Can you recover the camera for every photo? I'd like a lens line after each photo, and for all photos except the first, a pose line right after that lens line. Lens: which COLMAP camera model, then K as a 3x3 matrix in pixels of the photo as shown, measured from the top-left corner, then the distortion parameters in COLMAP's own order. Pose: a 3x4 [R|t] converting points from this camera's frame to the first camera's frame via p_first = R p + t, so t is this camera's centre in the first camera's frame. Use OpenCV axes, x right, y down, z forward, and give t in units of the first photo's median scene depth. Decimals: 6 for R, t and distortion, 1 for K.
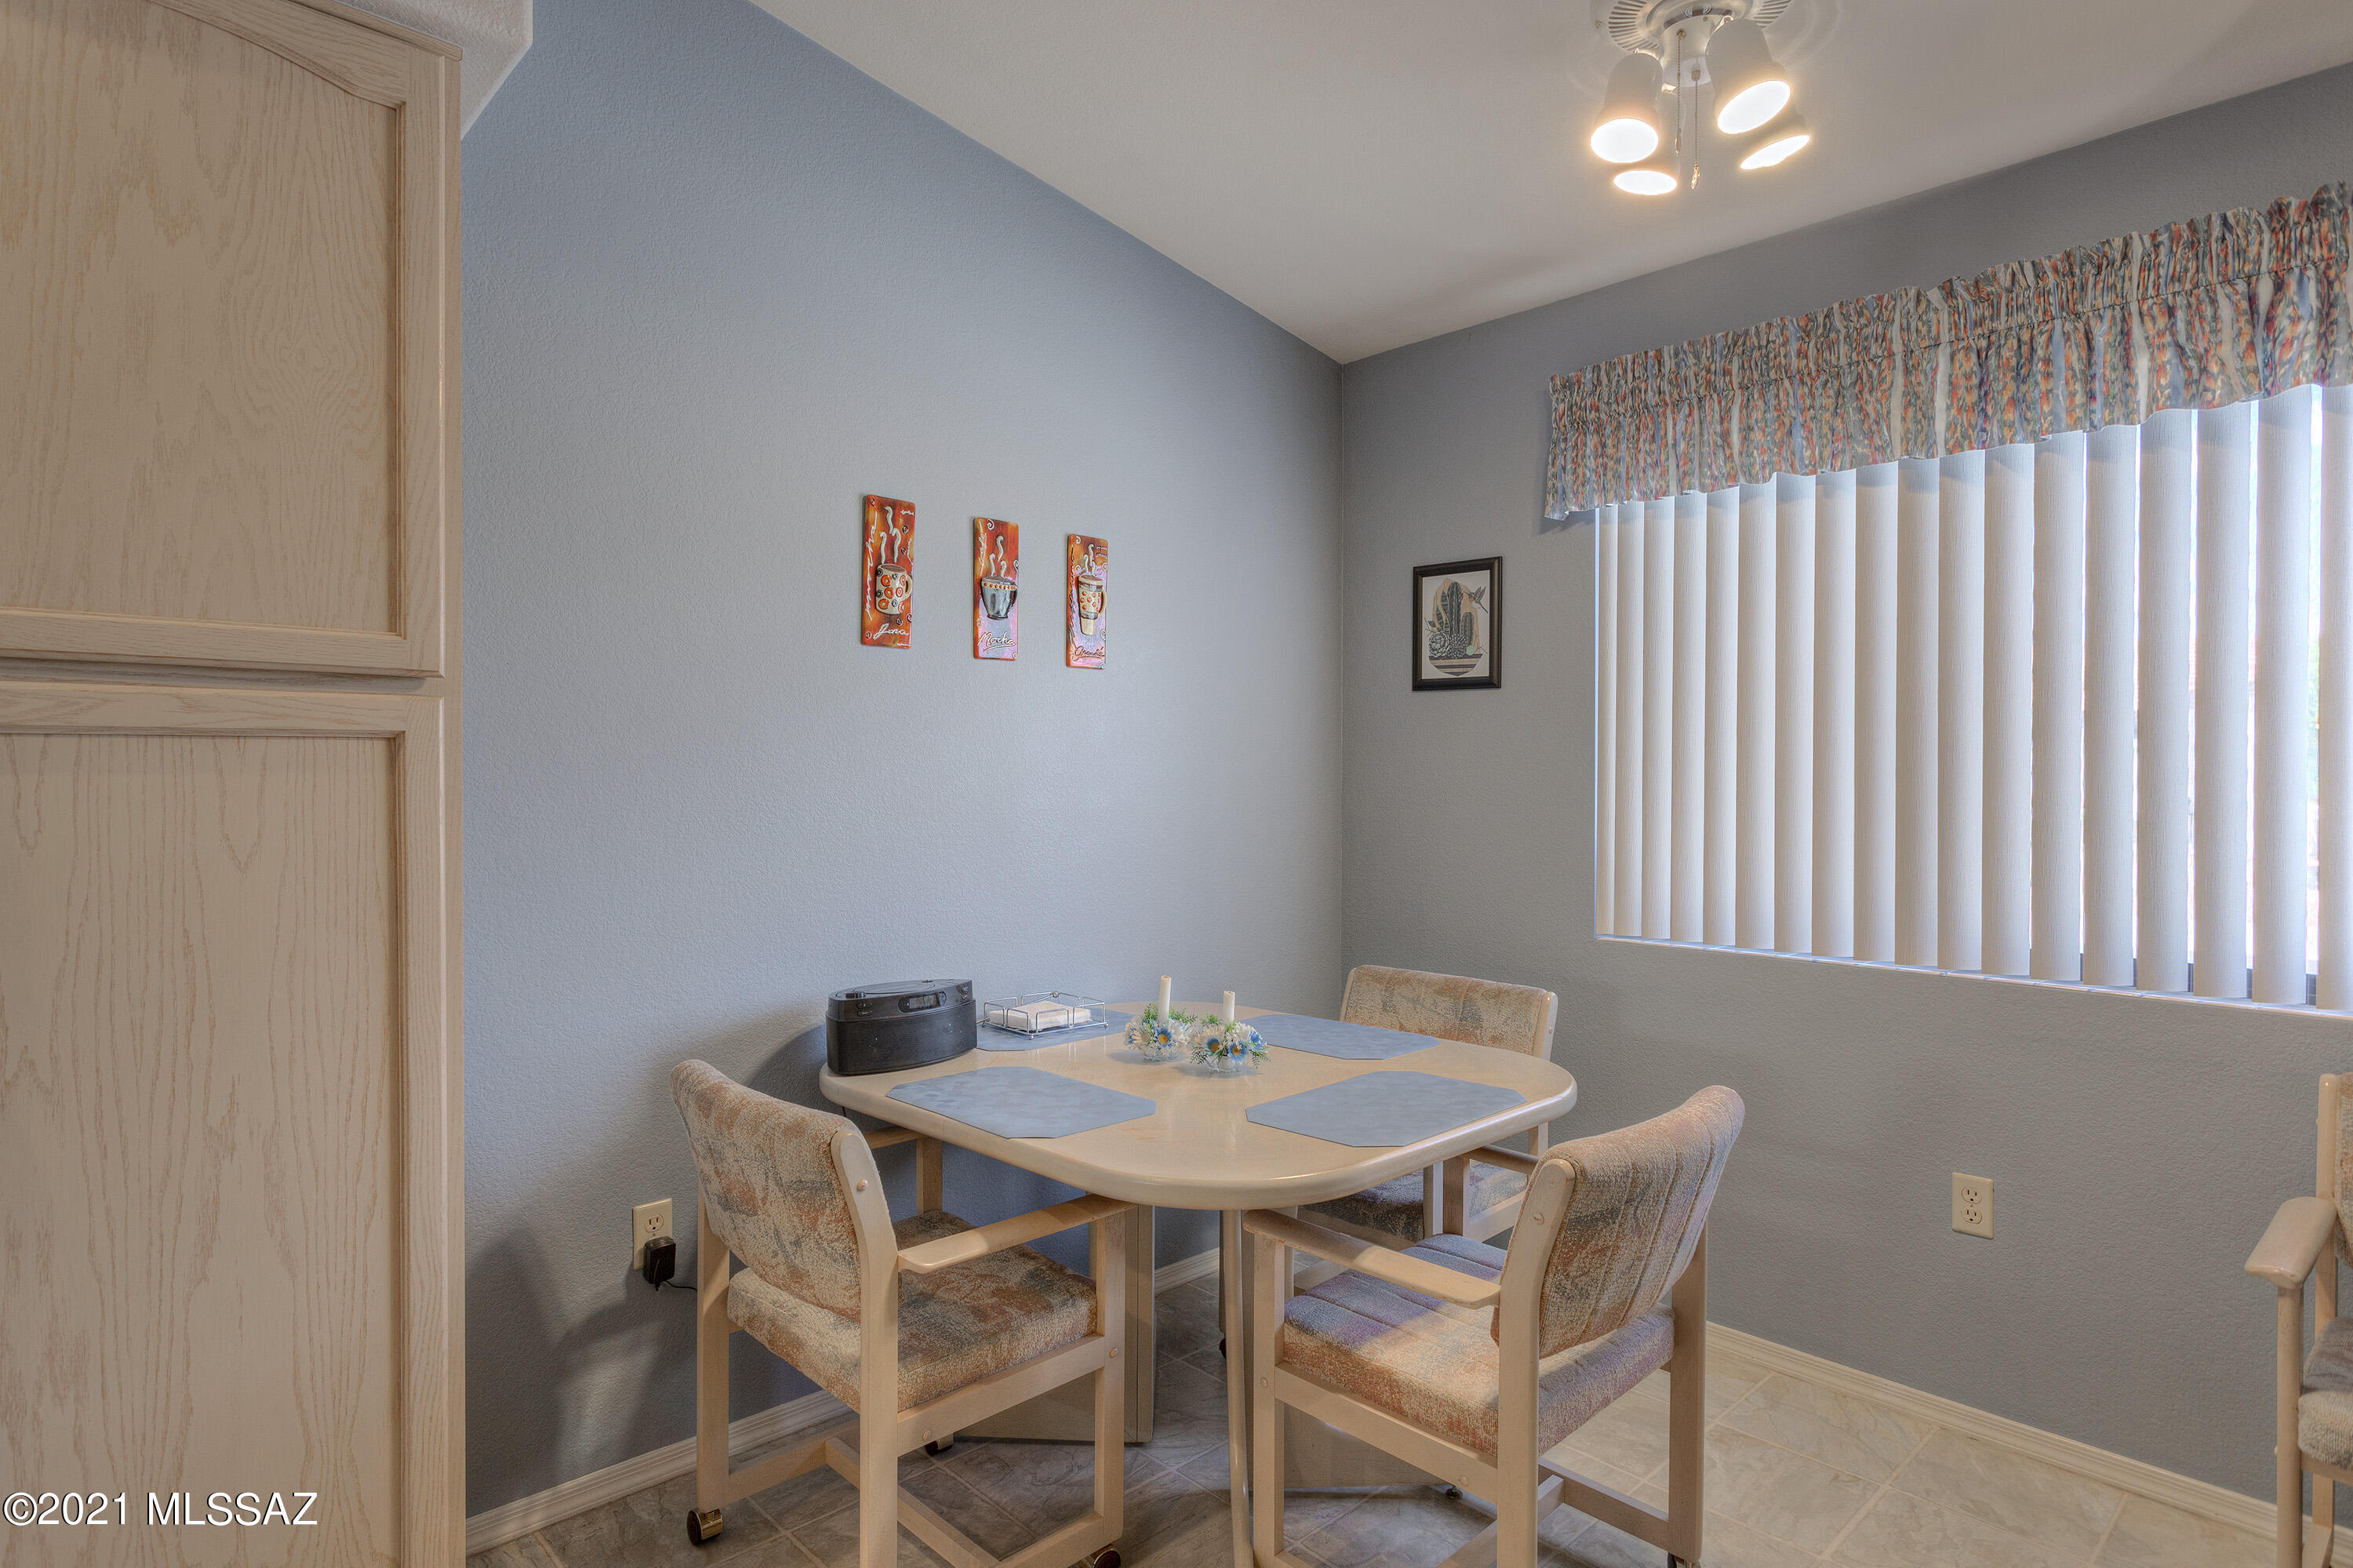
lens RADIAL K [[1269.8, 0, 1151.3], [0, 1269.8, 777.3], [0, 0, 1]] dist [0.009217, -0.000214]
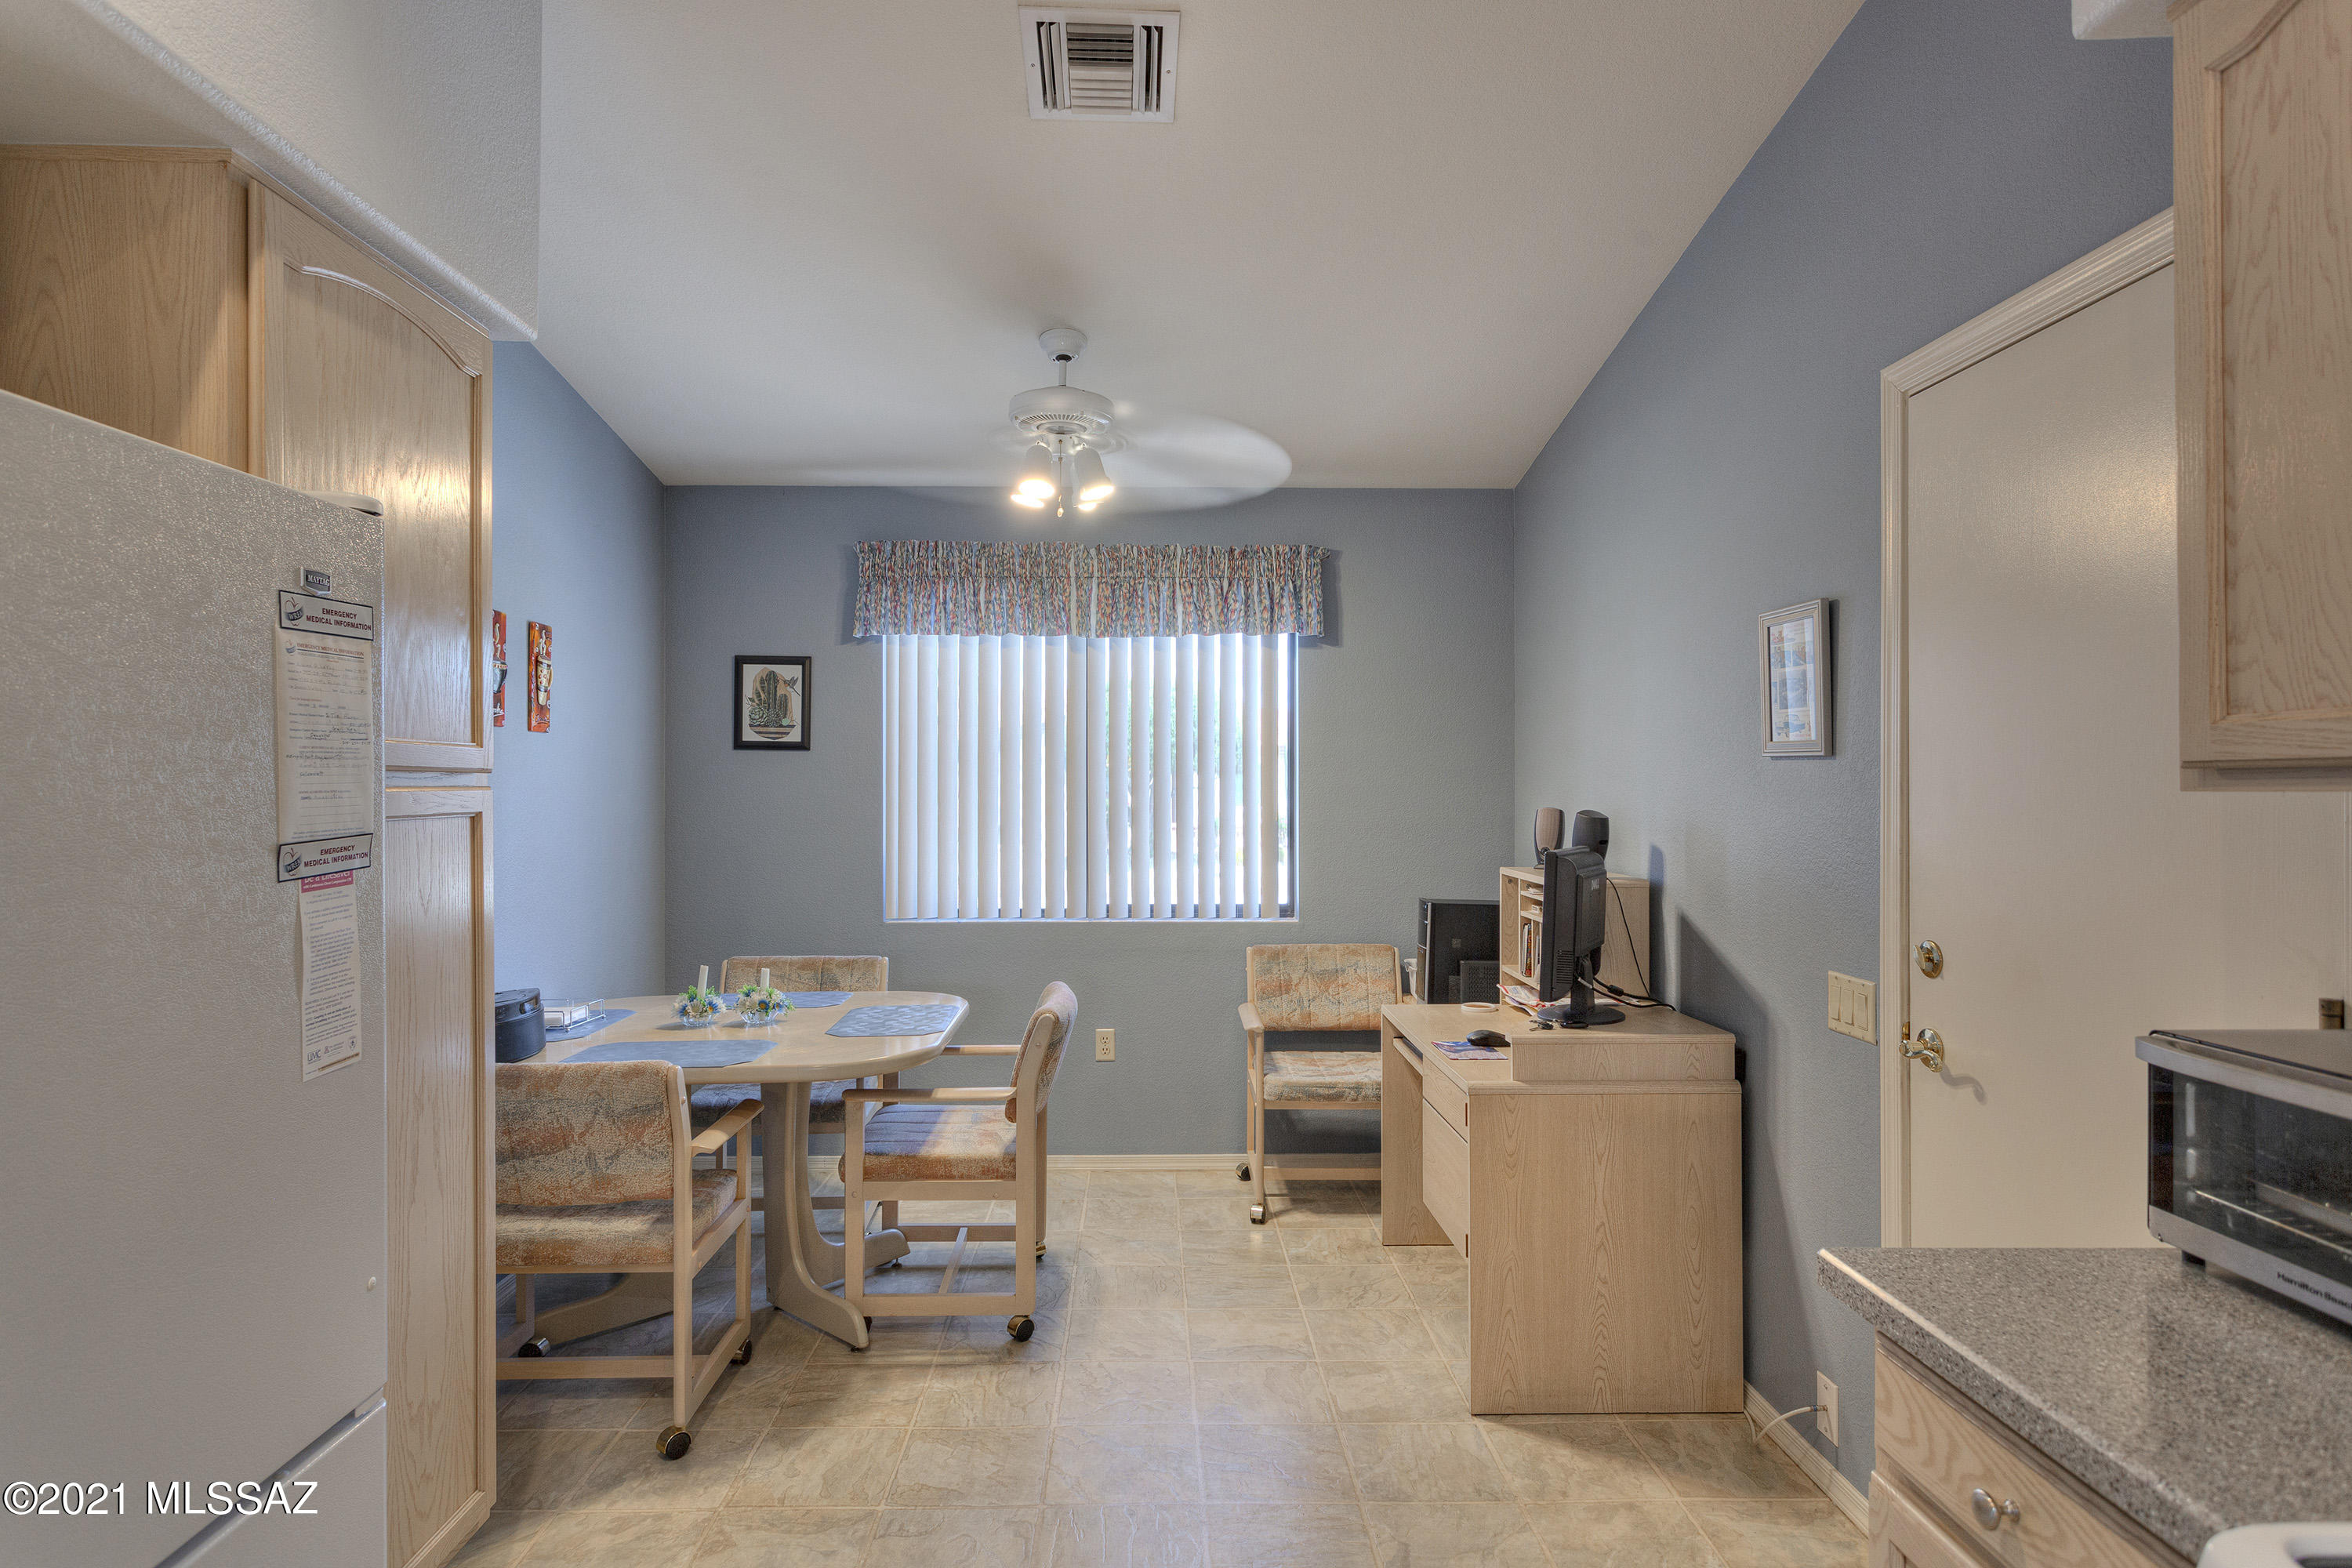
lens RADIAL K [[1269.3, 0, 1179.6], [0, 1269.3, 781.1], [0, 0, 1]] dist [0.009217, -0.000214]
pose [[0.673824, 0.000192, 0.738892, -0.578893], [0.007064, 0.999953, -0.006703, -0.029112], [-0.738858, 0.009736, 0.673791, -0.287275]]
